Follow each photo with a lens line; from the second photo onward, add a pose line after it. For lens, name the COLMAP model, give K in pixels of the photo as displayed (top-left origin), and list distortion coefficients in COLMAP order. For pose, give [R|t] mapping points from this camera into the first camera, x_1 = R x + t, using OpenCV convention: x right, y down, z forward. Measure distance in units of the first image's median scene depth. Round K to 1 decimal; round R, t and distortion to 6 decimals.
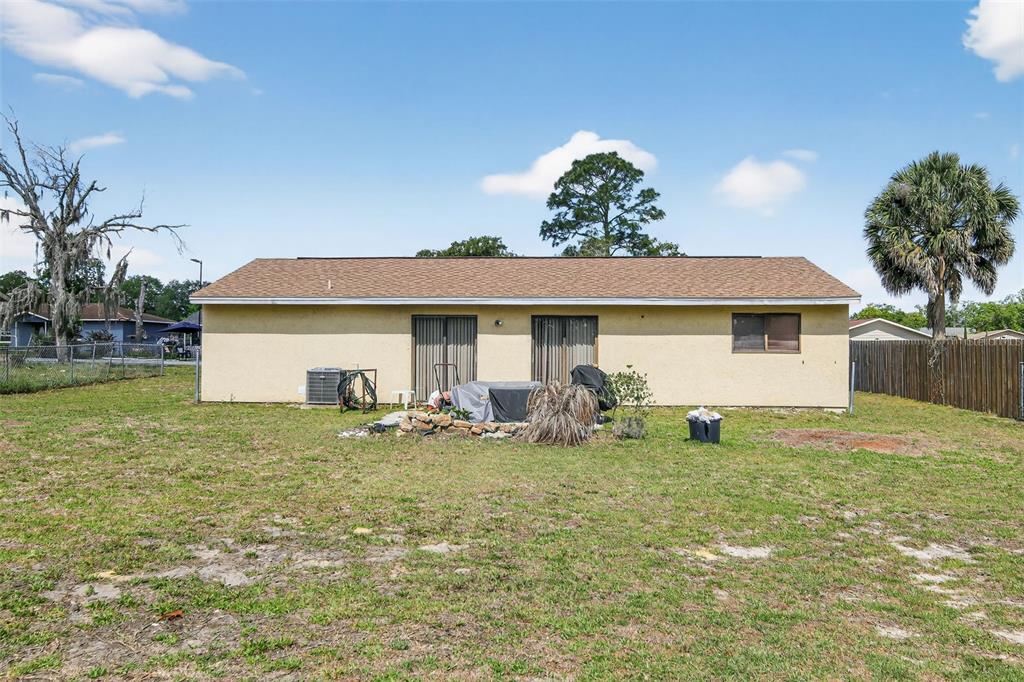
lens RADIAL K [[779.1, 0, 509.7], [0, 779.1, 343.8], [0, 0, 1]] dist [-0.002853, 0.013748]
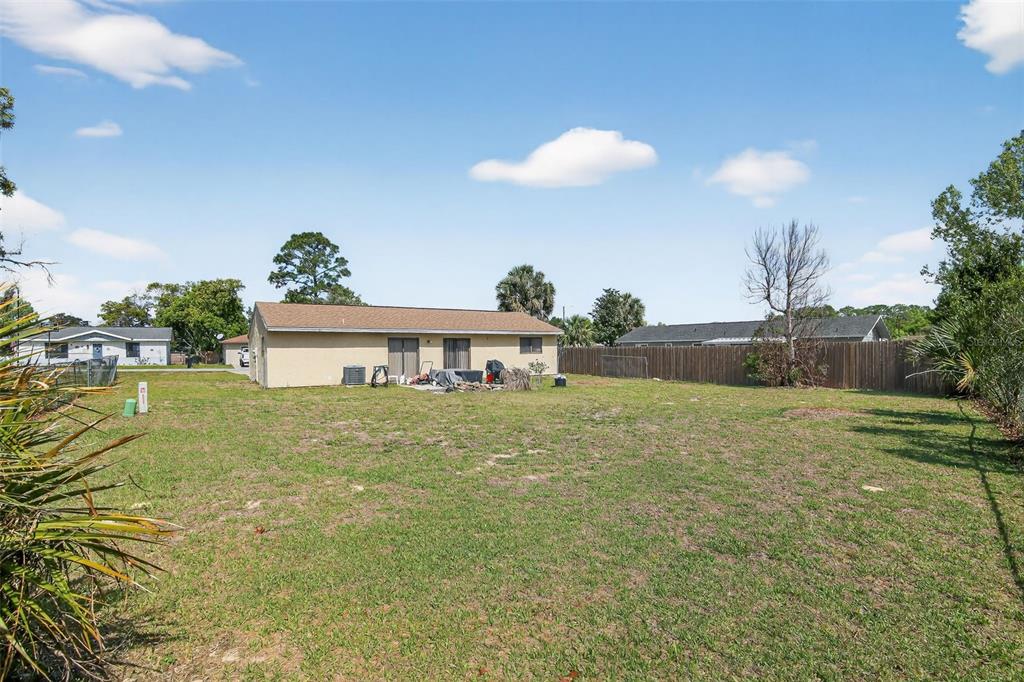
lens RADIAL K [[489.5, 0, 514.3], [0, 489.5, 345.9], [0, 0, 1]] dist [-0.011518, -0.000039]
pose [[0.794908, -0.006557, 0.606694, -0.311583], [0.011882, 0.999918, -0.004761, -0.002945], [-0.606613, 0.010994, 0.794921, -0.091694]]
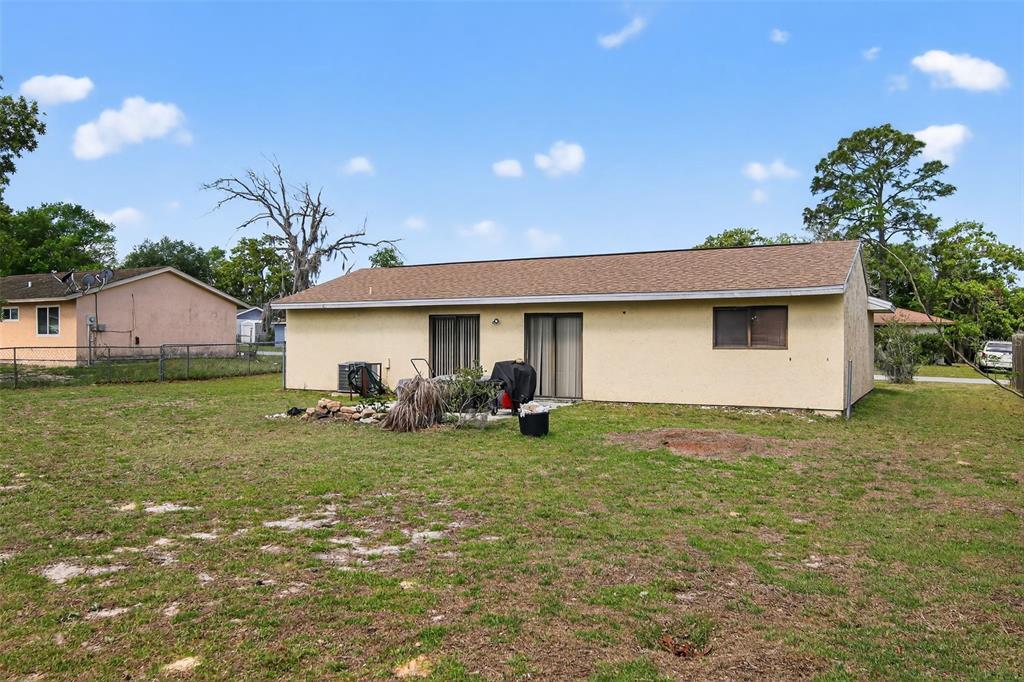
lens RADIAL K [[779.1, 0, 507.6], [0, 779.1, 334.9], [0, 0, 1]] dist [-0.002853, 0.013748]
pose [[0.905484, -0.007973, -0.424305, 0.224064], [0.004772, 0.999952, -0.008605, 0.000751], [0.424353, 0.005767, 0.905479, 0.017872]]
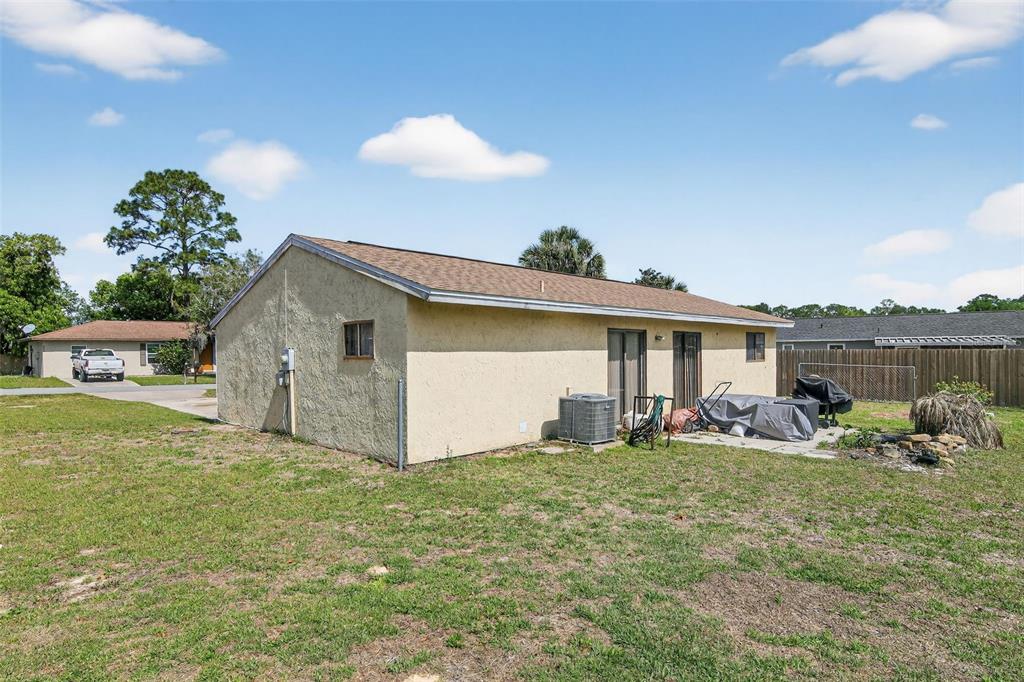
lens RADIAL K [[575.2, 0, 512.3], [0, 575.2, 344.0], [0, 0, 1]] dist [-0.000306, -0.000207]
pose [[0.647911, 0.000405, 0.761716, -0.344793], [0.008778, 0.999929, -0.007998, -0.007371], [-0.761666, 0.011868, 0.647862, 0.328134]]
